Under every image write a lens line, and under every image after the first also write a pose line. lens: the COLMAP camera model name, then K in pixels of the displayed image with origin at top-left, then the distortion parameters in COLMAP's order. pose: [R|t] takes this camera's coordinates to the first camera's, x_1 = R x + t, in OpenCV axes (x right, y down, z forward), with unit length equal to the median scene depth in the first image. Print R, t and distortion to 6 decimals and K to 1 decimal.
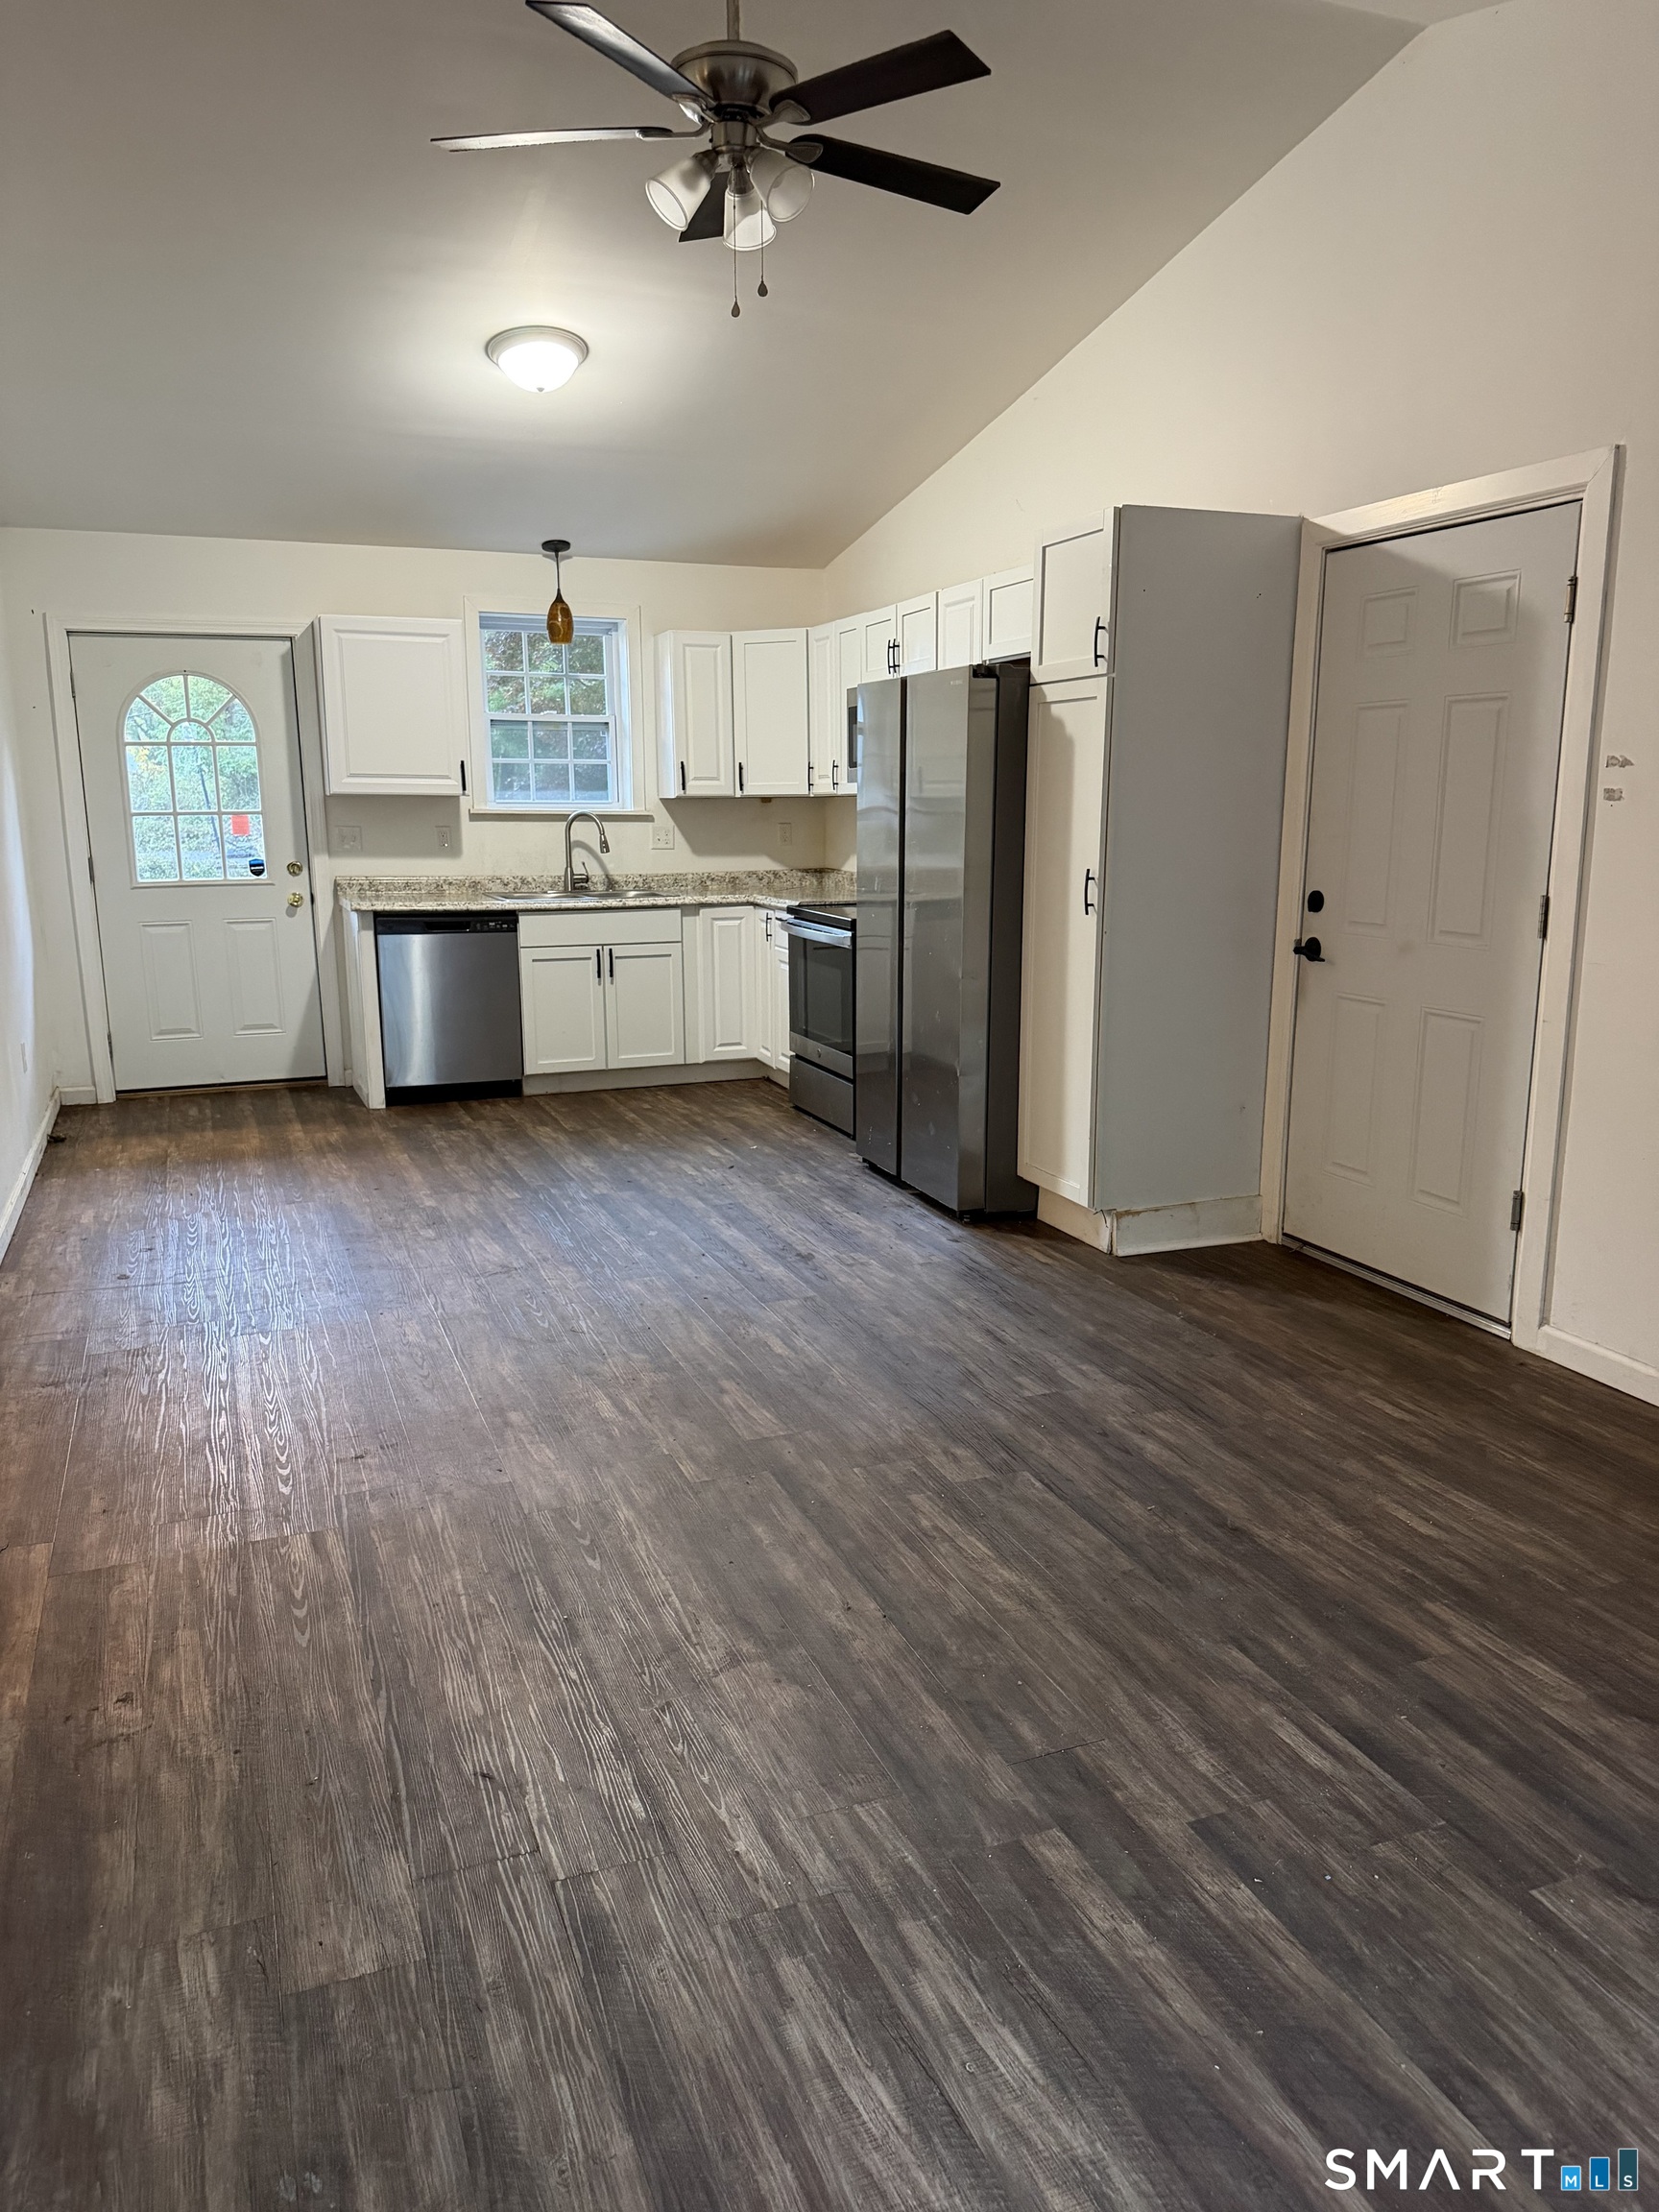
lens RADIAL K [[1586.9, 0, 827.6], [0, 1586.9, 1106.9], [0, 0, 1]] dist [-0.003369, -0.007265]
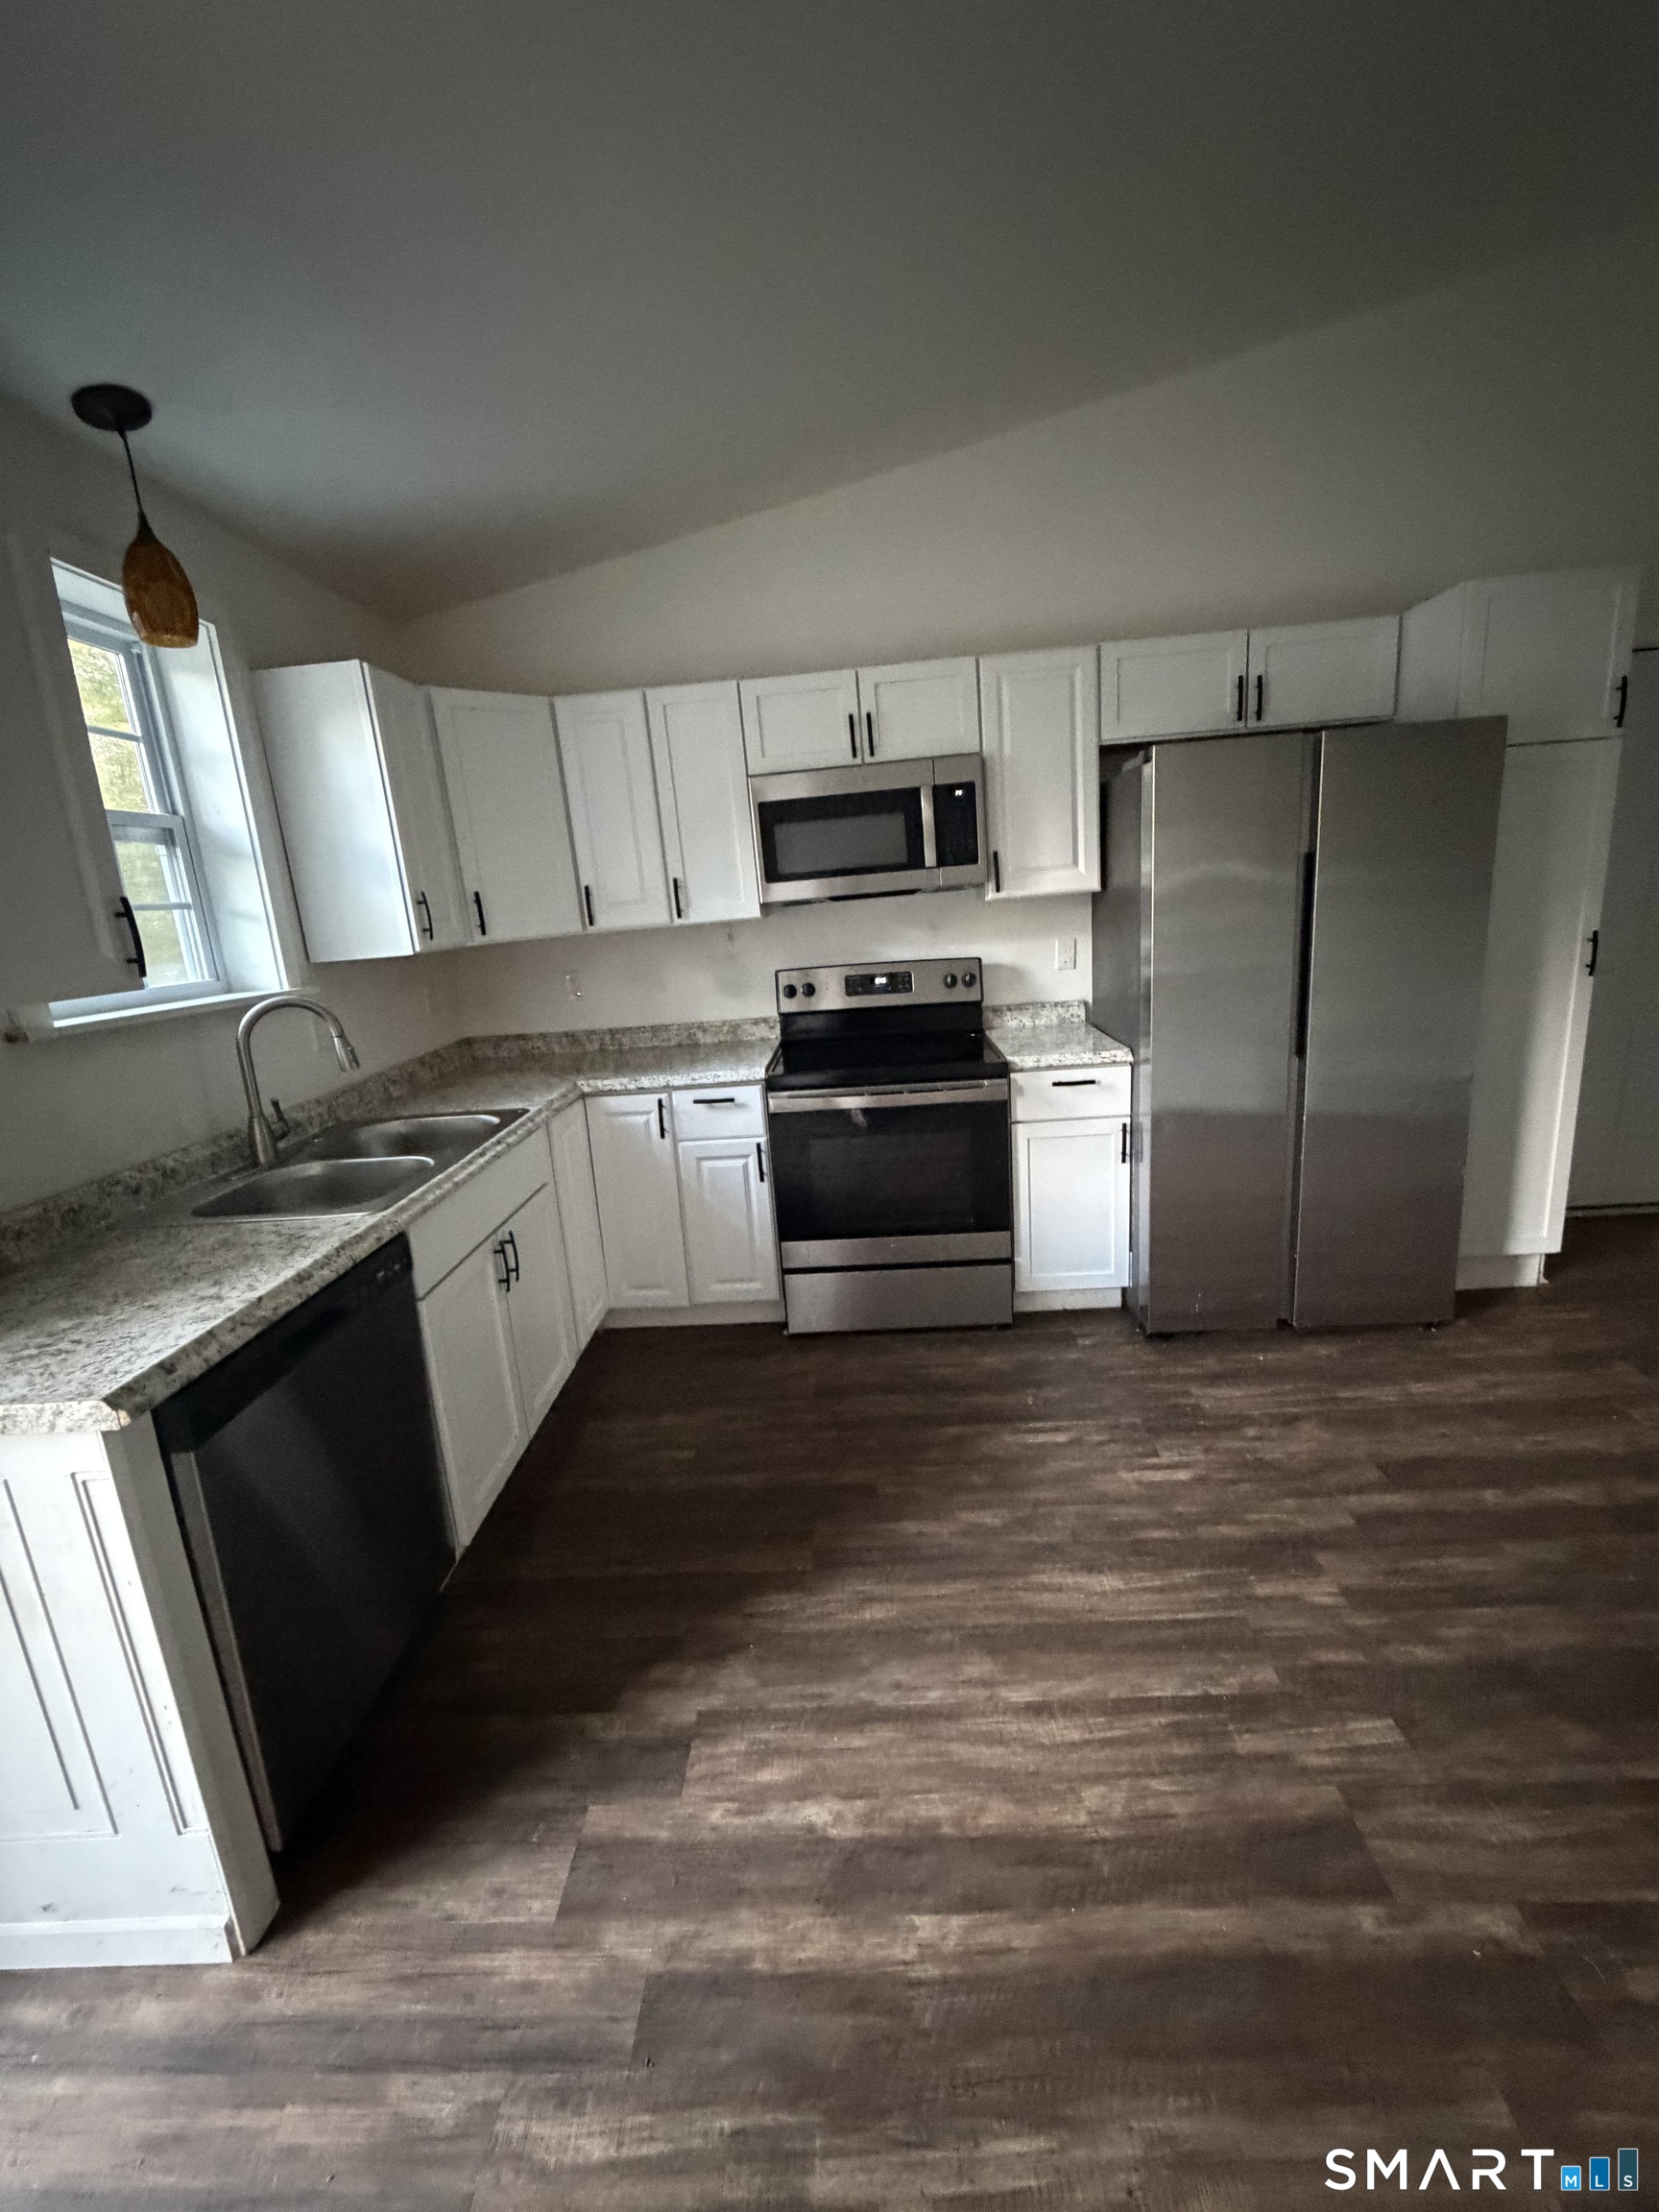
lens RADIAL K [[869.1, 0, 831.7], [0, 869.1, 1134.1], [0, 0, 1]] dist [-0.000420, 0.001235]
pose [[0.385389, -0.275109, 0.880790, -0.460544], [0.245187, 0.950740, 0.189676, -0.217559], [-0.889583, 0.142859, 0.433858, 1.030776]]
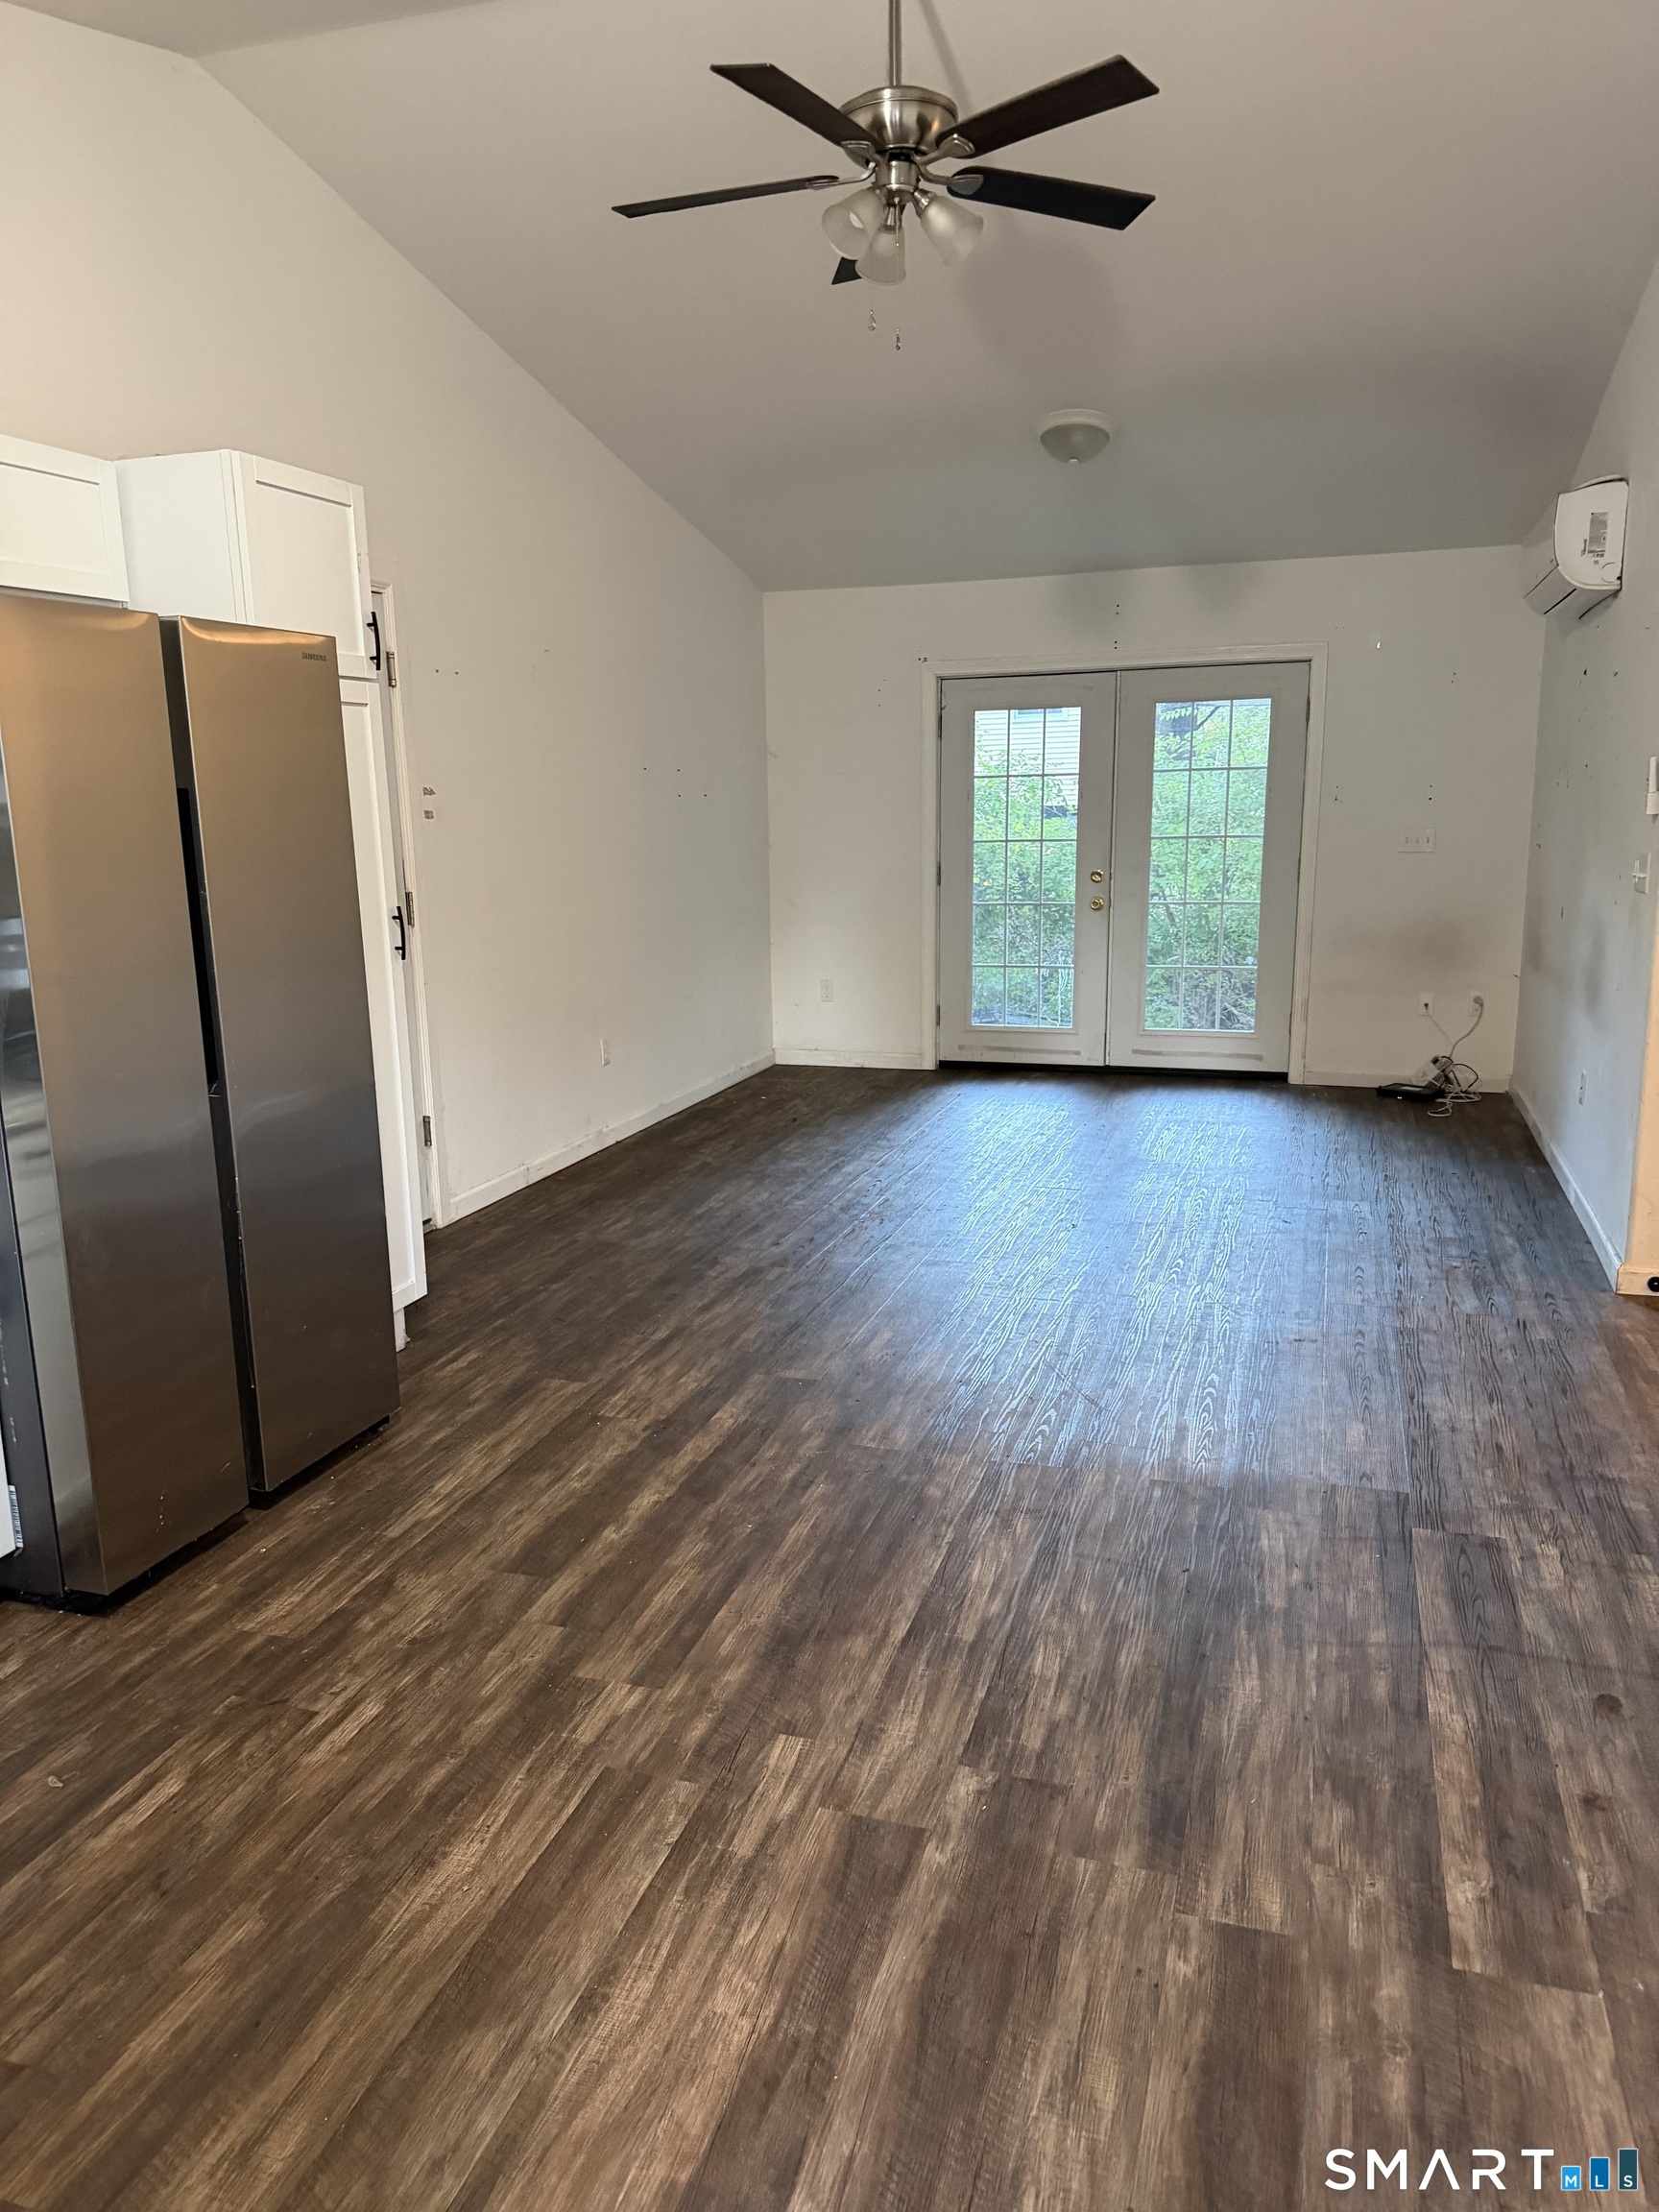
lens RADIAL K [[1586.9, 0, 819.3], [0, 1586.9, 1125.7], [0, 0, 1]] dist [-0.003369, -0.007265]
pose [[-0.778012, -0.118818, 0.616912, -0.466948], [0.138672, 0.925255, 0.353091, -0.264100], [-0.612754, 0.360258, -0.703382, 1.270082]]
